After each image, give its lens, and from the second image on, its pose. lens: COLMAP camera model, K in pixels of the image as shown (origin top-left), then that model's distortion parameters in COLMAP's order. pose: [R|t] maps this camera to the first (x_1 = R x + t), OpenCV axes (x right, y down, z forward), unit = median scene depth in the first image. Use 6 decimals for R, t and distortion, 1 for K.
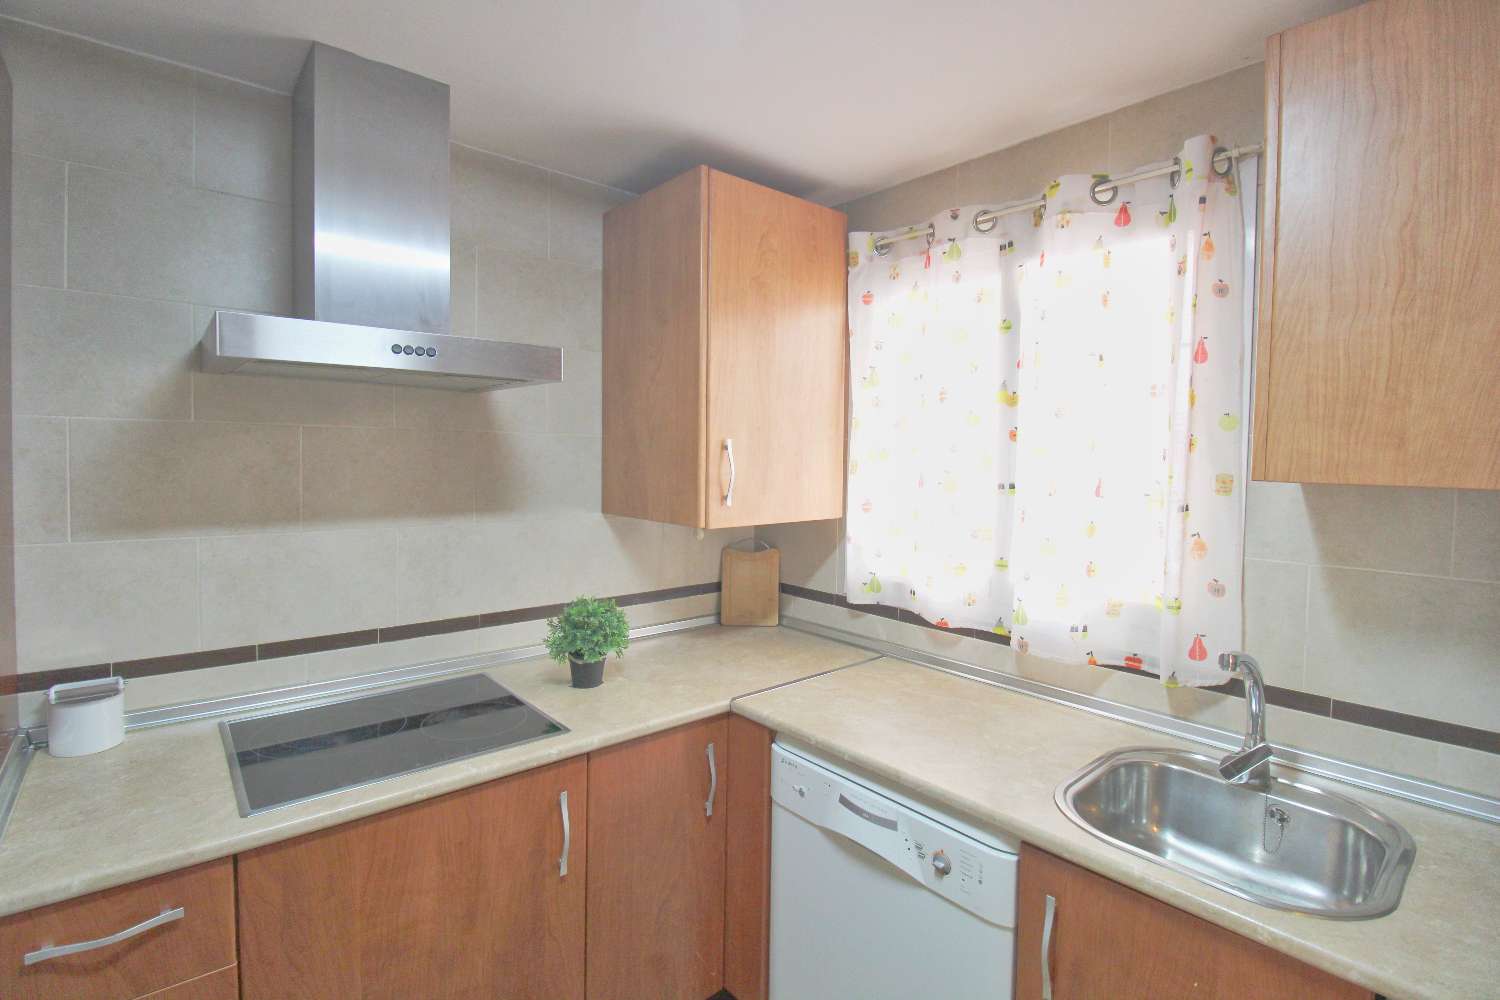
lens RADIAL K [[698.1, 0, 747.3], [0, 698.1, 480.8], [0, 0, 1]] dist [-0.000469, -0.011651]
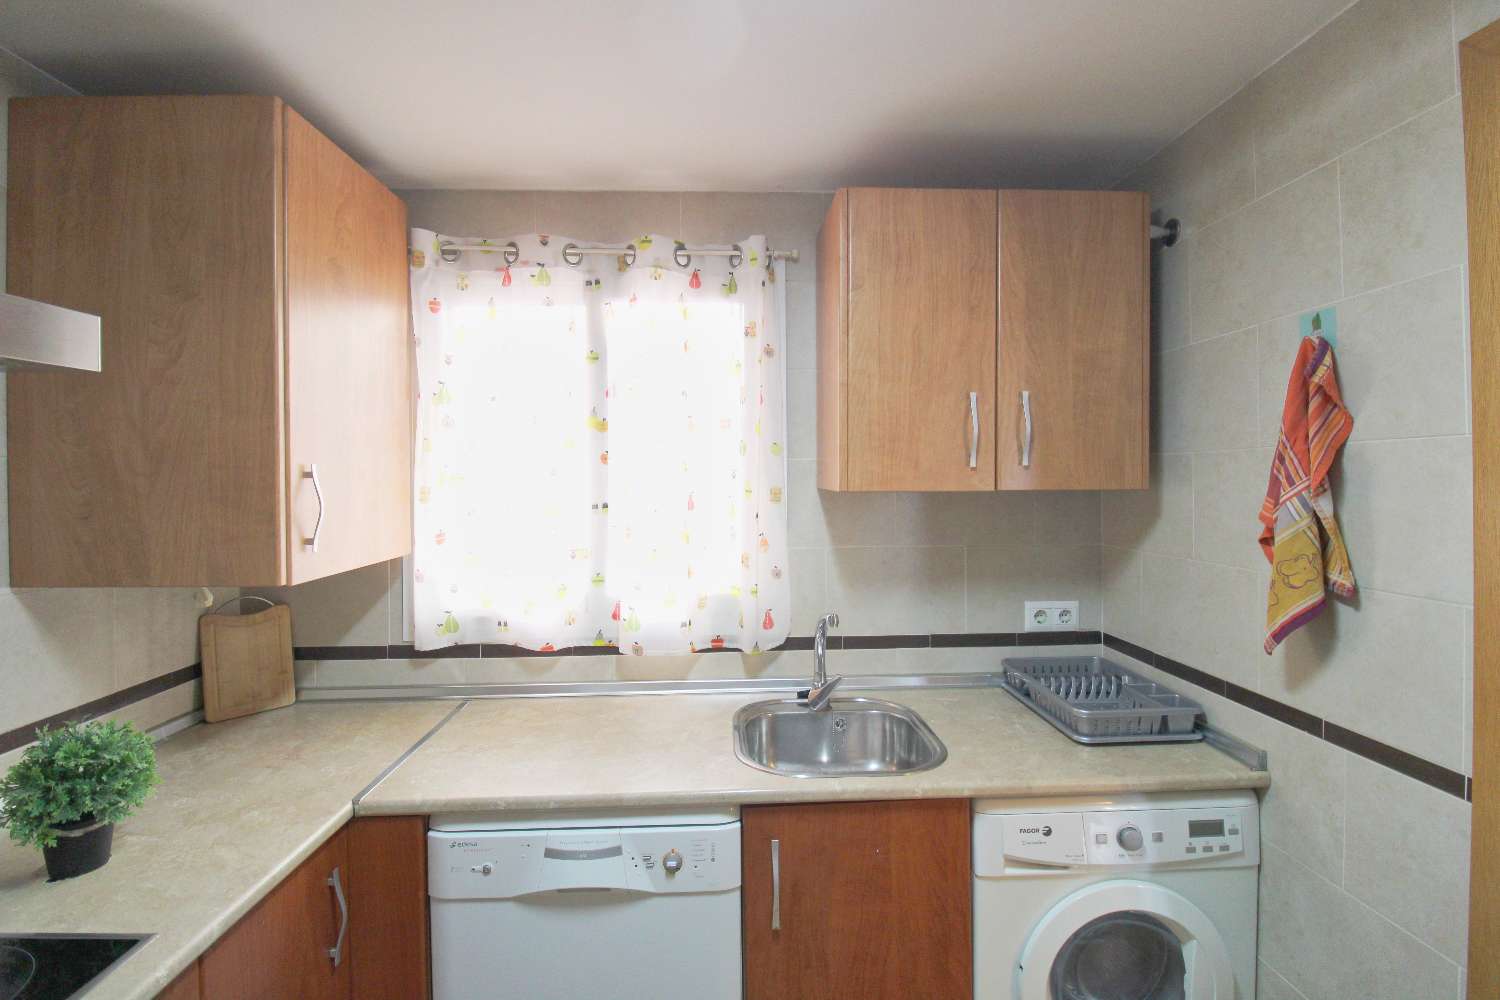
lens RADIAL K [[698.1, 0, 749.1], [0, 698.1, 479.4], [0, 0, 1]] dist [-0.000469, -0.011651]
pose [[0.620909, -0.024123, 0.783511, -0.363215], [0.047260, 0.998860, -0.006700, -0.016927], [-0.782456, 0.041189, 0.621342, 0.173858]]
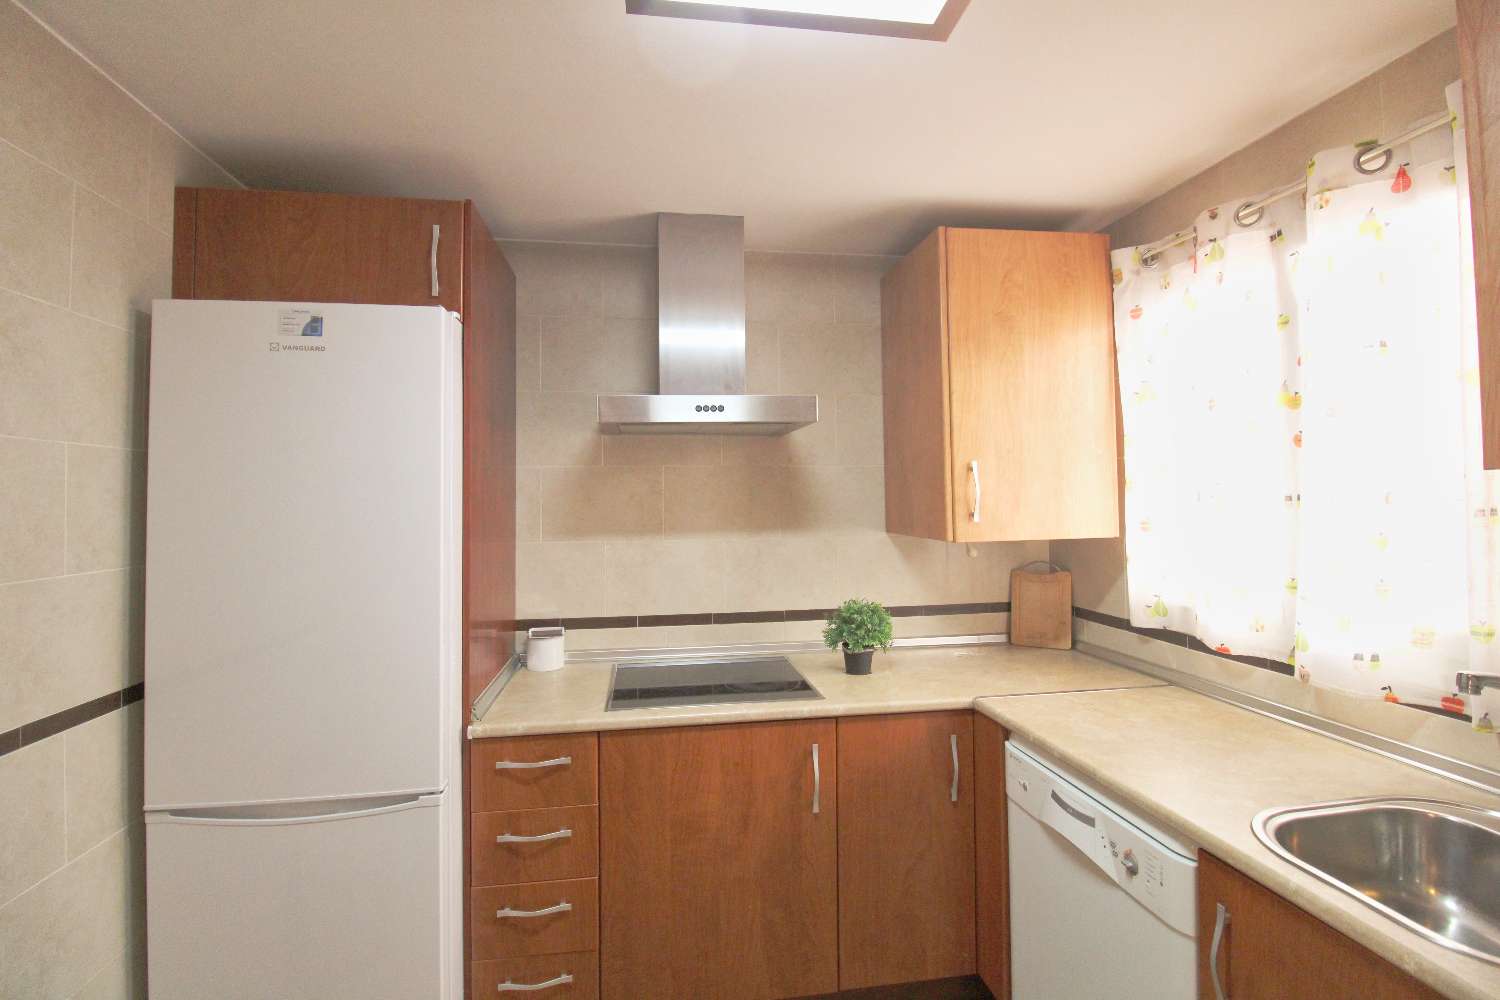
lens RADIAL K [[698.1, 0, 748.5], [0, 698.1, 480.7], [0, 0, 1]] dist [-0.000469, -0.011651]
pose [[0.847716, -0.037641, -0.529114, 0.281980], [0.004796, 0.997982, -0.063311, 0.043715], [0.530429, 0.051132, 0.846186, -0.137208]]
